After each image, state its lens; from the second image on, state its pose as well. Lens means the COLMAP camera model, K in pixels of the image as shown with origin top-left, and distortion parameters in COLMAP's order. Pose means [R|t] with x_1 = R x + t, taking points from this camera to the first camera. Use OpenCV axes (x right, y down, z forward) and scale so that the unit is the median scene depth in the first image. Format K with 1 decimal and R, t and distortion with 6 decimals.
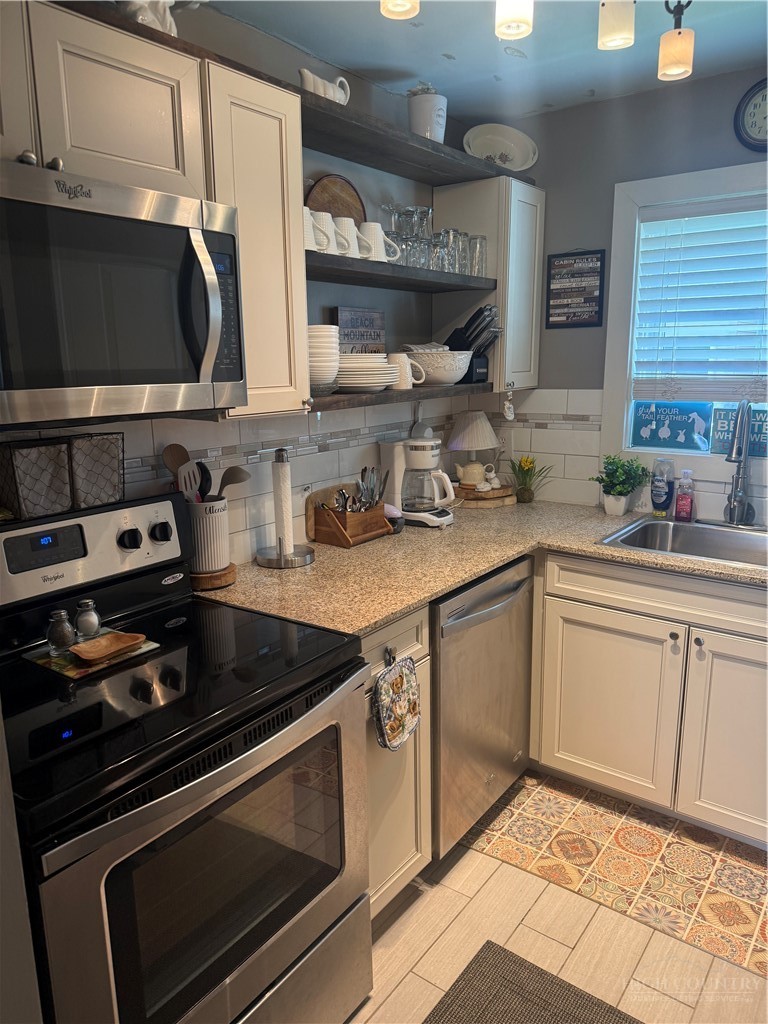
lens RADIAL K [[728.4, 0, 384.9], [0, 728.4, 508.7], [0, 0, 1]] dist [0.007884, -0.001727]
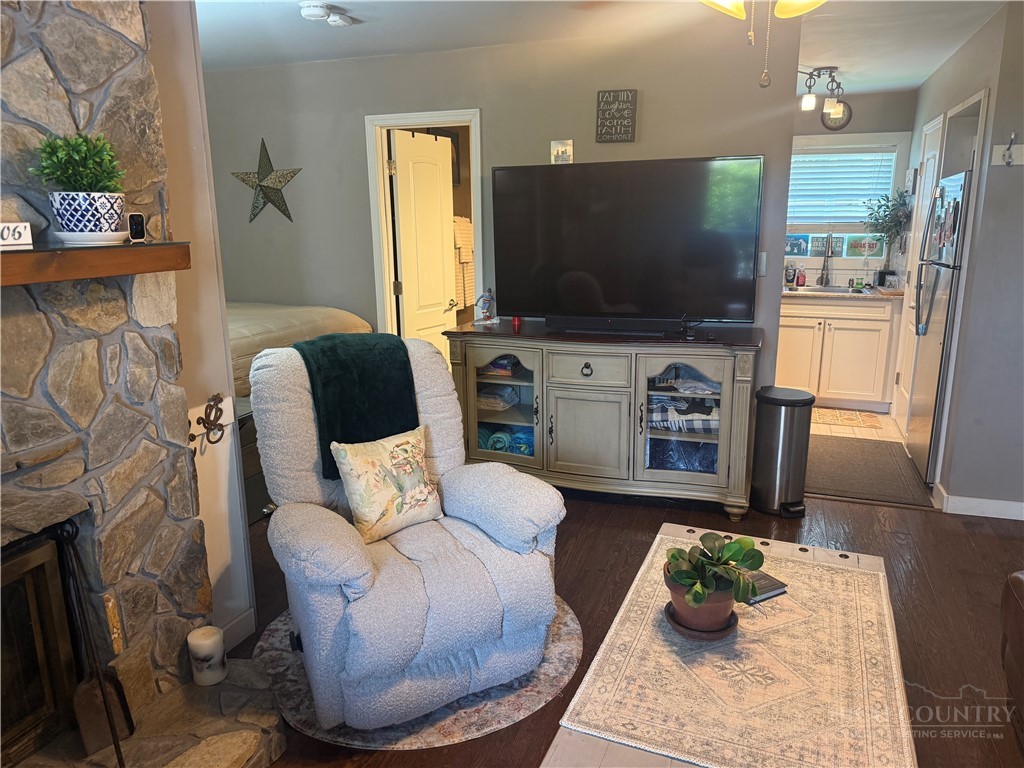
lens RADIAL K [[728.4, 0, 511.9], [0, 728.4, 386.0], [0, 0, 1]] dist [0.007884, -0.001727]
pose [[0.958244, -0.060695, 0.279436, -1.235348], [0.052456, 0.997942, 0.036875, 0.216620], [-0.281099, -0.020677, 0.959456, -1.049548]]
